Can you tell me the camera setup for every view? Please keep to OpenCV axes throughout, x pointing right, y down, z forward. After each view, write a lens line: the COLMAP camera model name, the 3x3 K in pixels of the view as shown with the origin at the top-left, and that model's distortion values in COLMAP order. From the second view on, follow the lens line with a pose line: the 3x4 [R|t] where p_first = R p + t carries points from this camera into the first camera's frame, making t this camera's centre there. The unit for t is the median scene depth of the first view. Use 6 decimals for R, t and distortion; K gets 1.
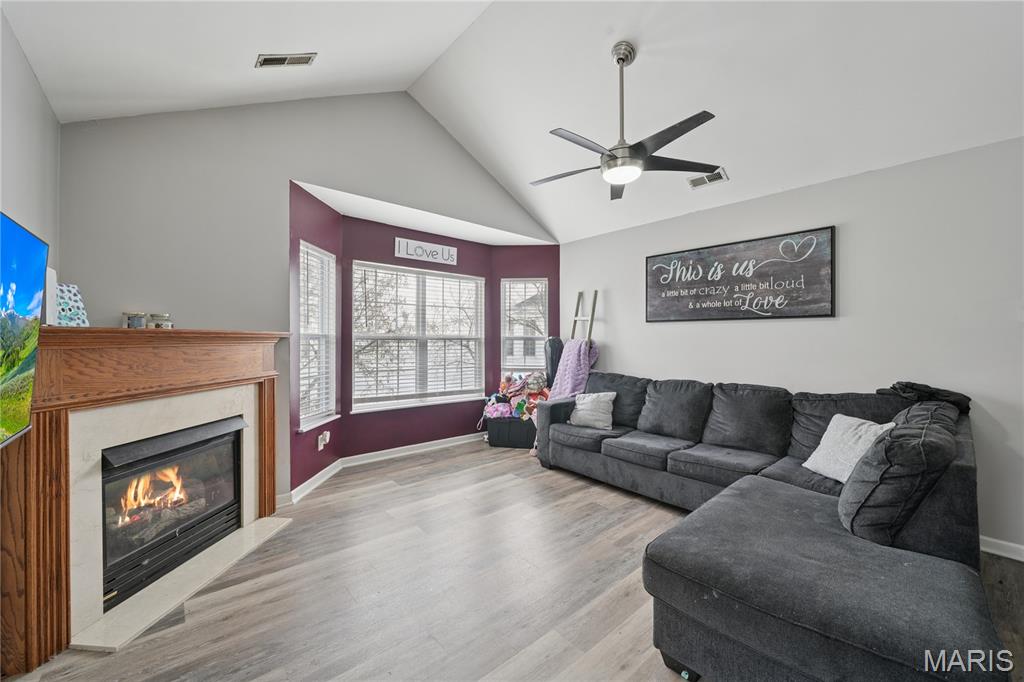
lens RADIAL K [[376.4, 0, 507.1], [0, 376.4, 341.2], [0, 0, 1]] dist [-0.007922, 0.000265]
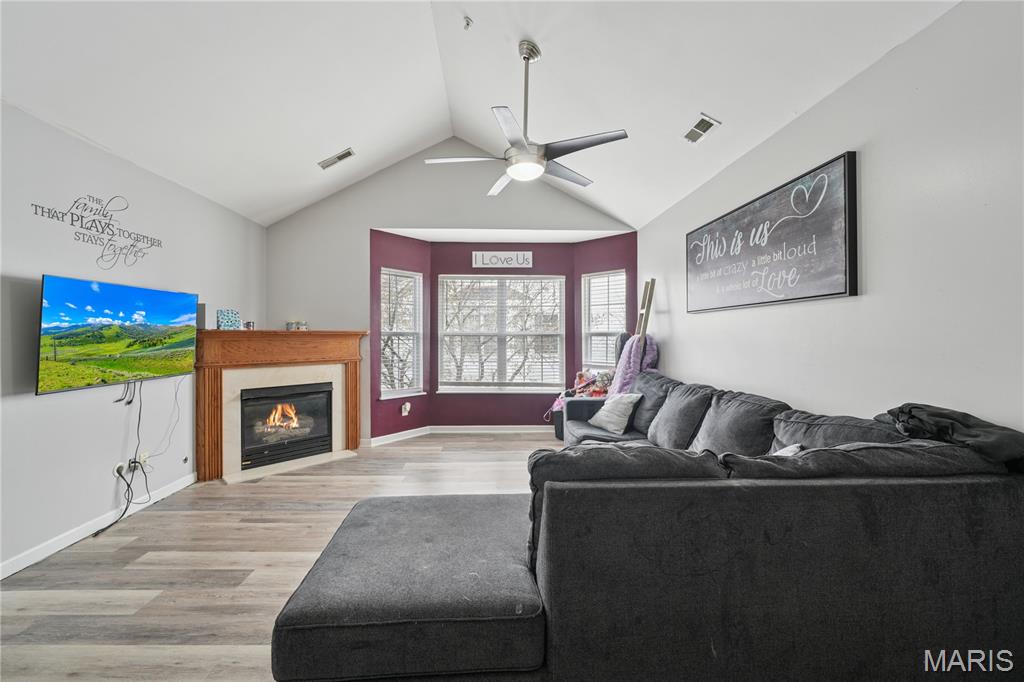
lens RADIAL K [[376.4, 0, 501.8], [0, 376.4, 339.2], [0, 0, 1]] dist [-0.007922, 0.000265]
pose [[0.795534, 0.000127, -0.605910, 0.677940], [0.000516, 0.999999, 0.000886, 0.007003], [0.605909, -0.001017, 0.795533, 0.121924]]
